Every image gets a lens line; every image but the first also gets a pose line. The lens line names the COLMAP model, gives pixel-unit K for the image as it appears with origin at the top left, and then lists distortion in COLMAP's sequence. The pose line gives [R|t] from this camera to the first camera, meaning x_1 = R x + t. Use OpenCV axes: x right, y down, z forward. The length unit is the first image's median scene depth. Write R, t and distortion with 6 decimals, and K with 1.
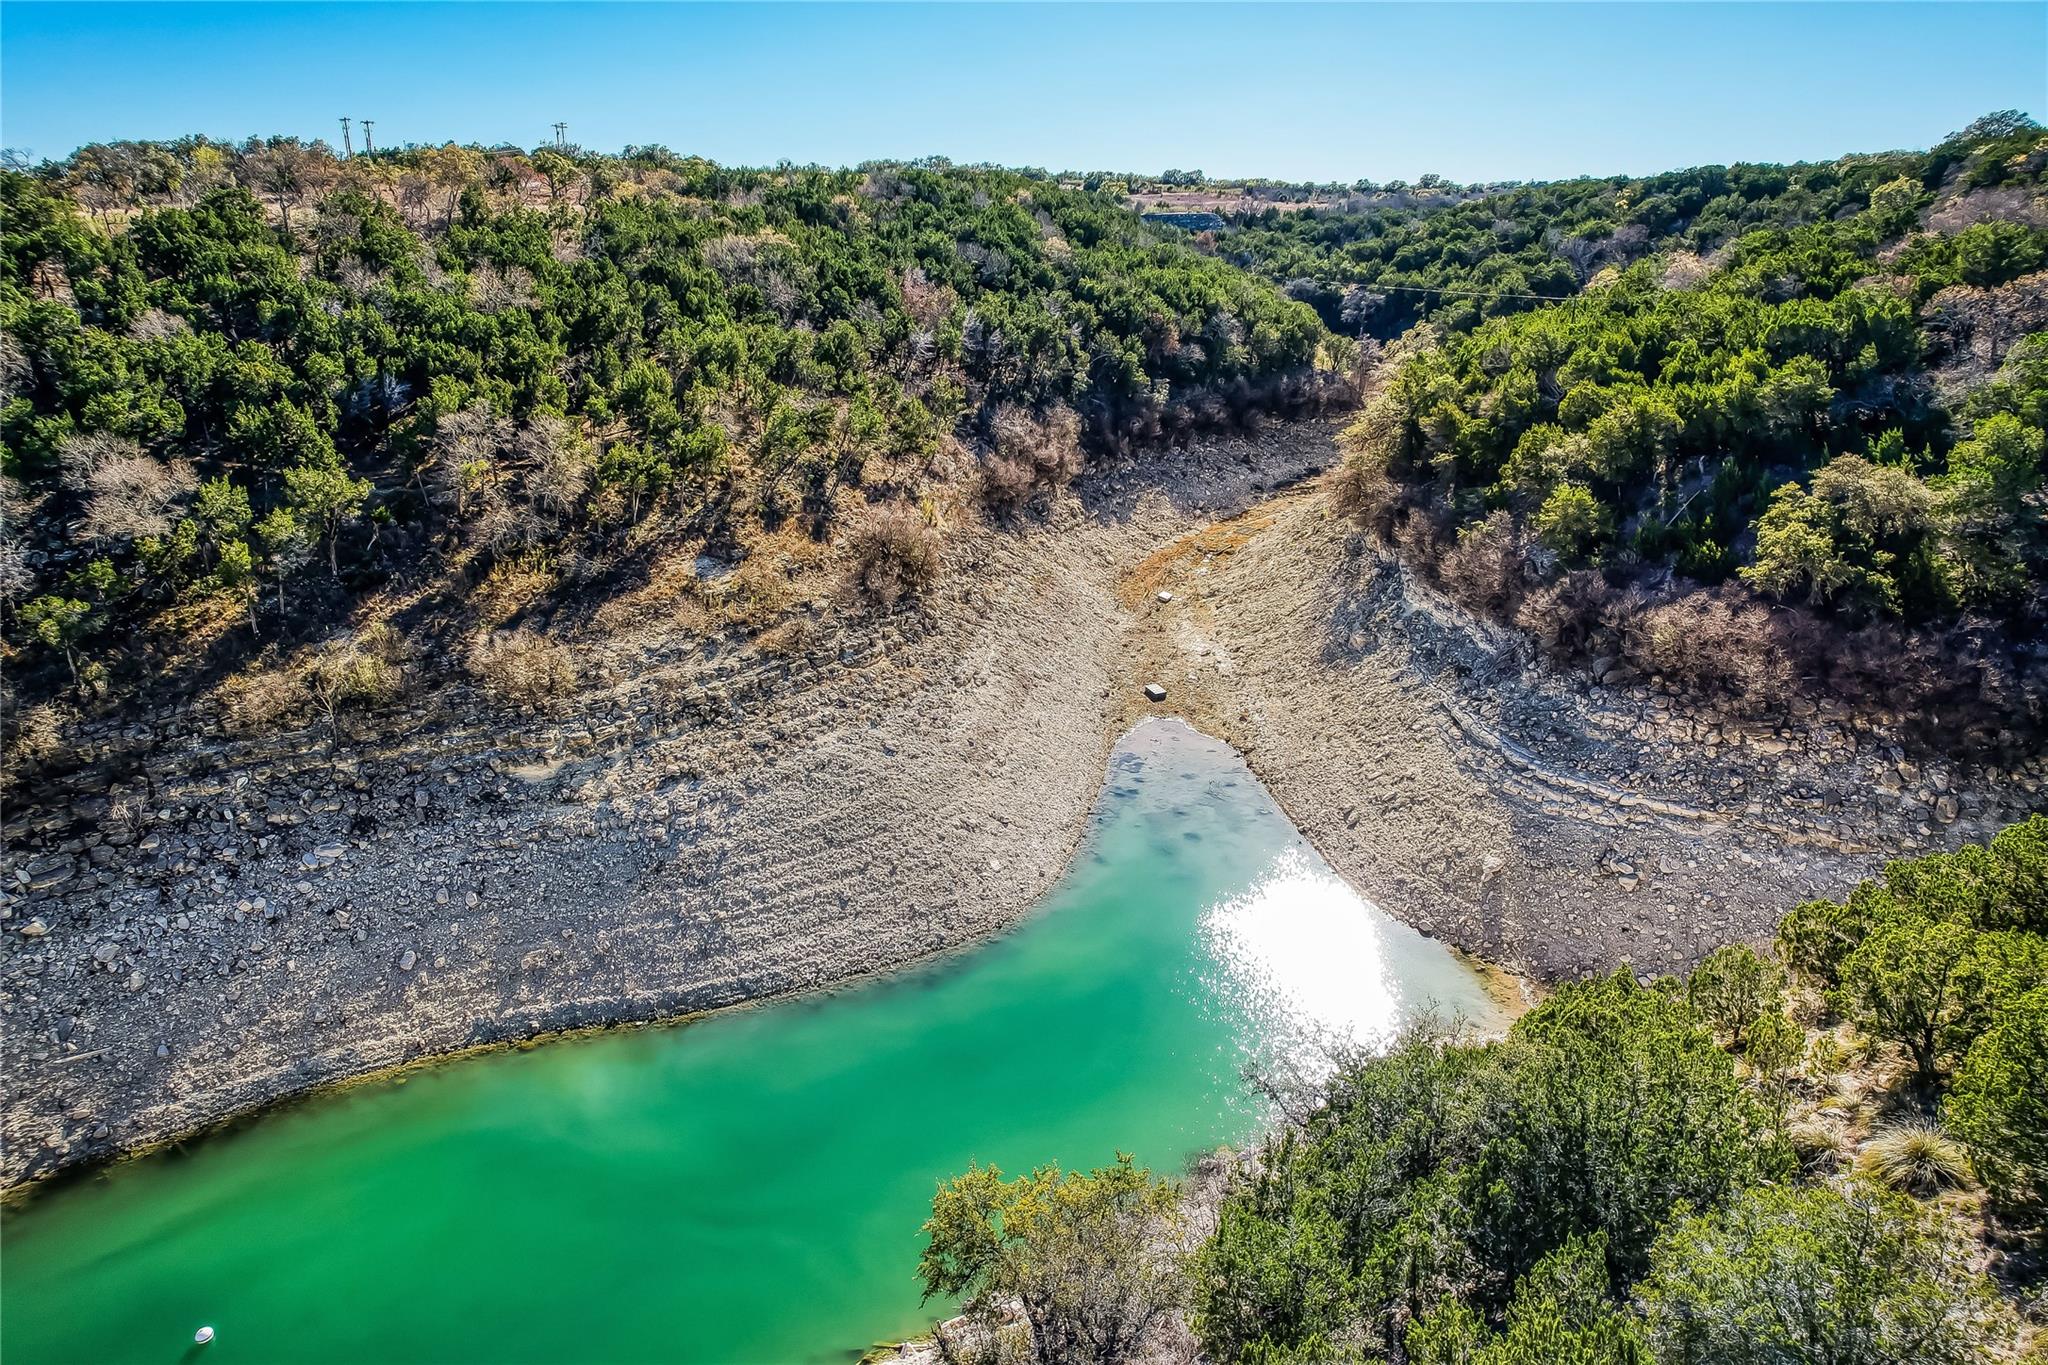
lens RADIAL K [[1302.2, 0, 1029.3], [0, 1302.2, 688.0], [0, 0, 1]] dist [-0.072489, 0.064340]
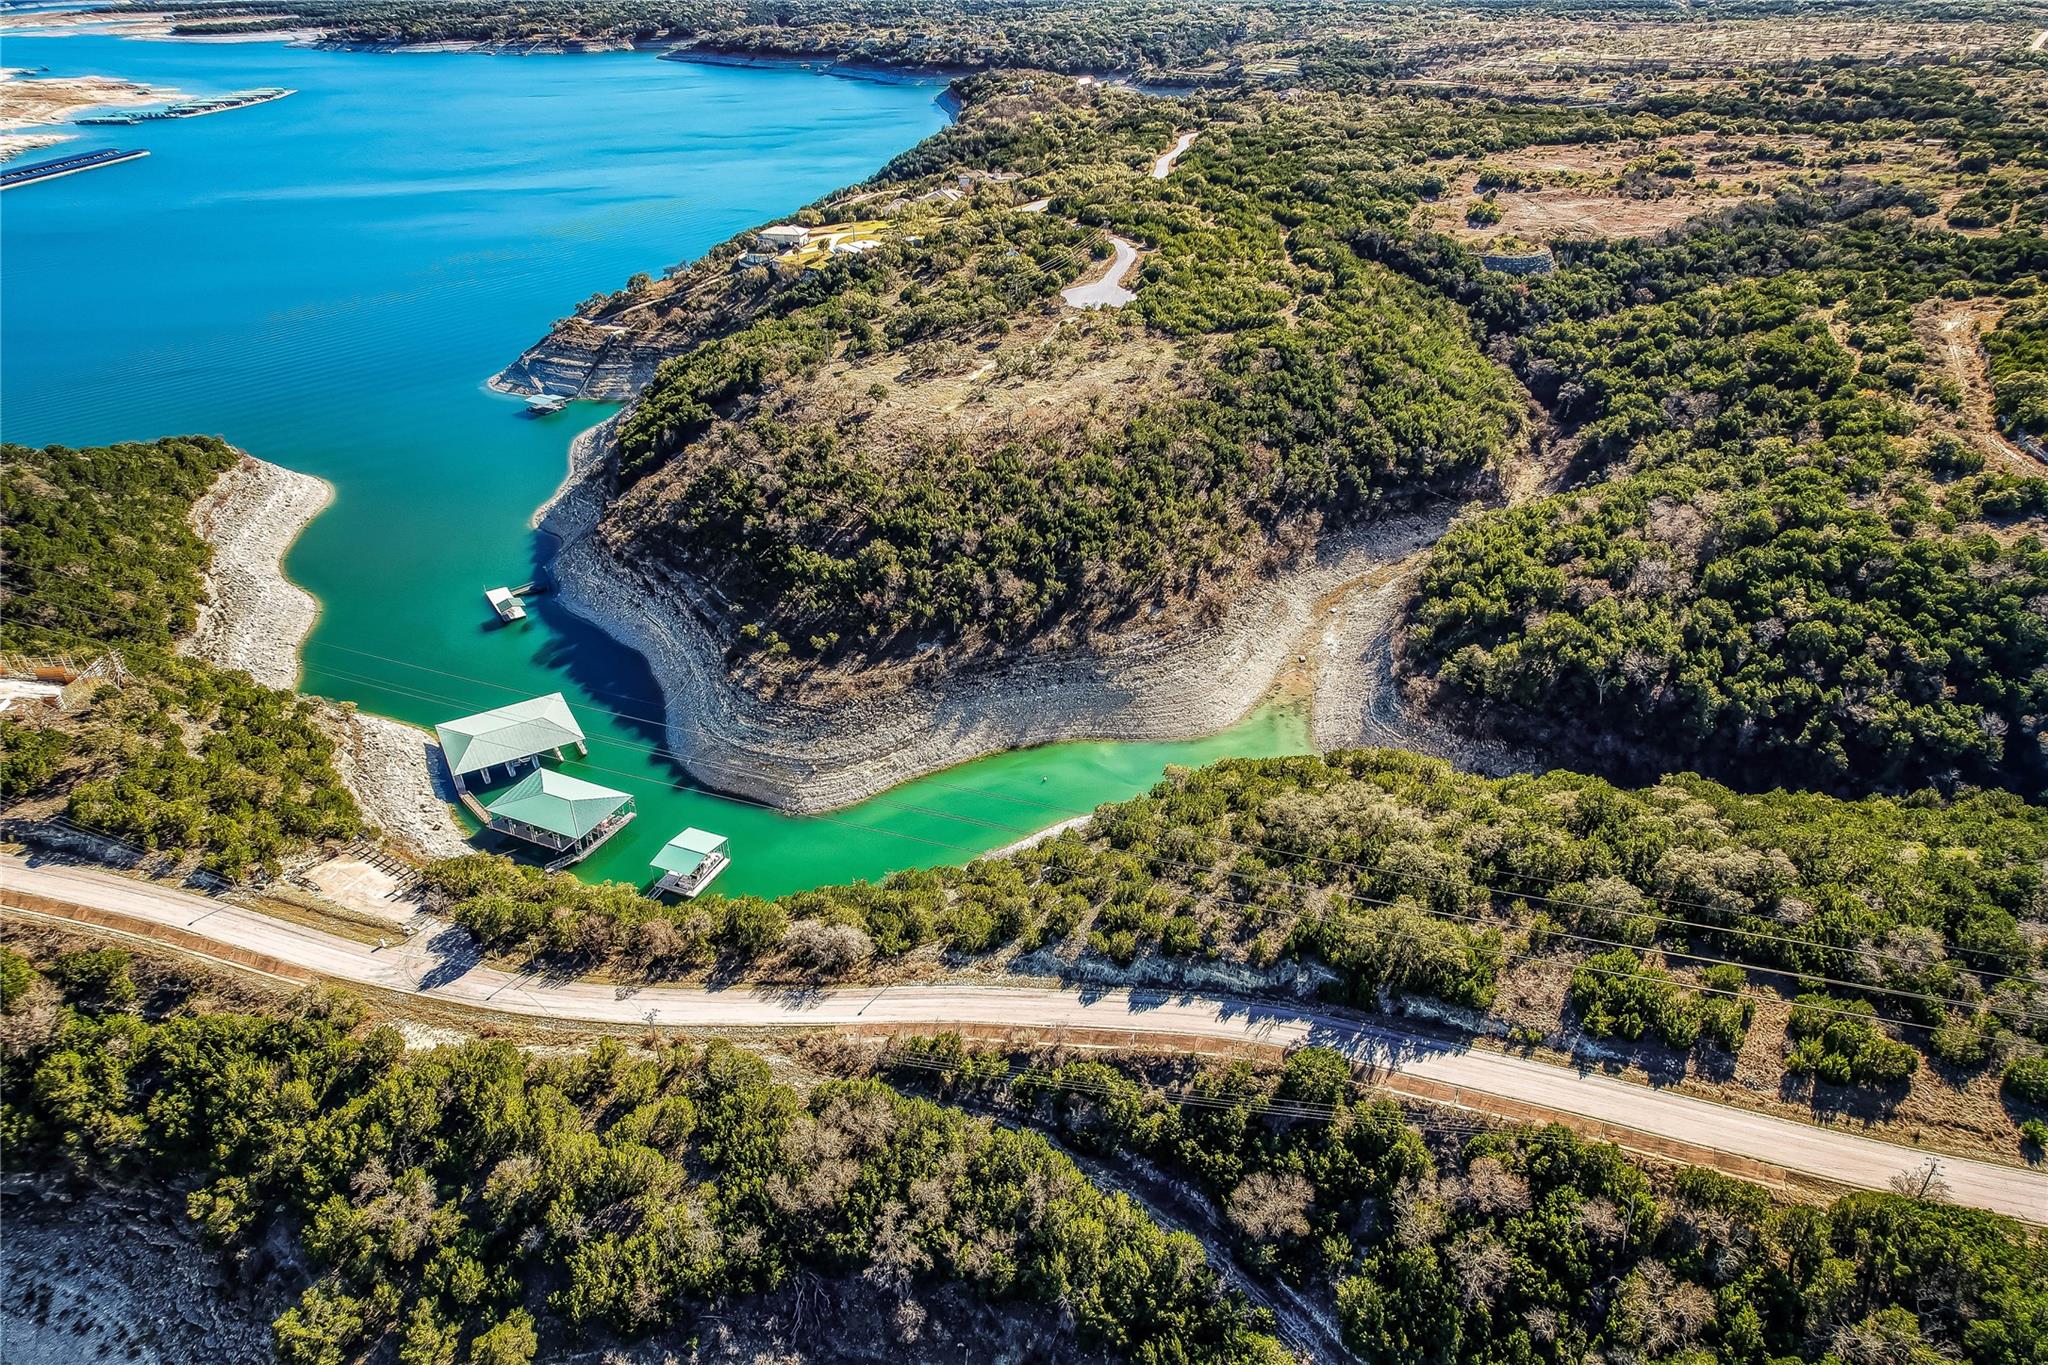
lens RADIAL K [[1297.1, 0, 1030.4], [0, 1297.1, 687.9], [0, 0, 1]] dist [-0.075586, 0.067034]
pose [[0.937099, 0.170790, -0.304429, 0.561754], [-0.110965, 0.972641, 0.204097, -0.607102], [0.330958, -0.157478, 0.930413, -2.491850]]
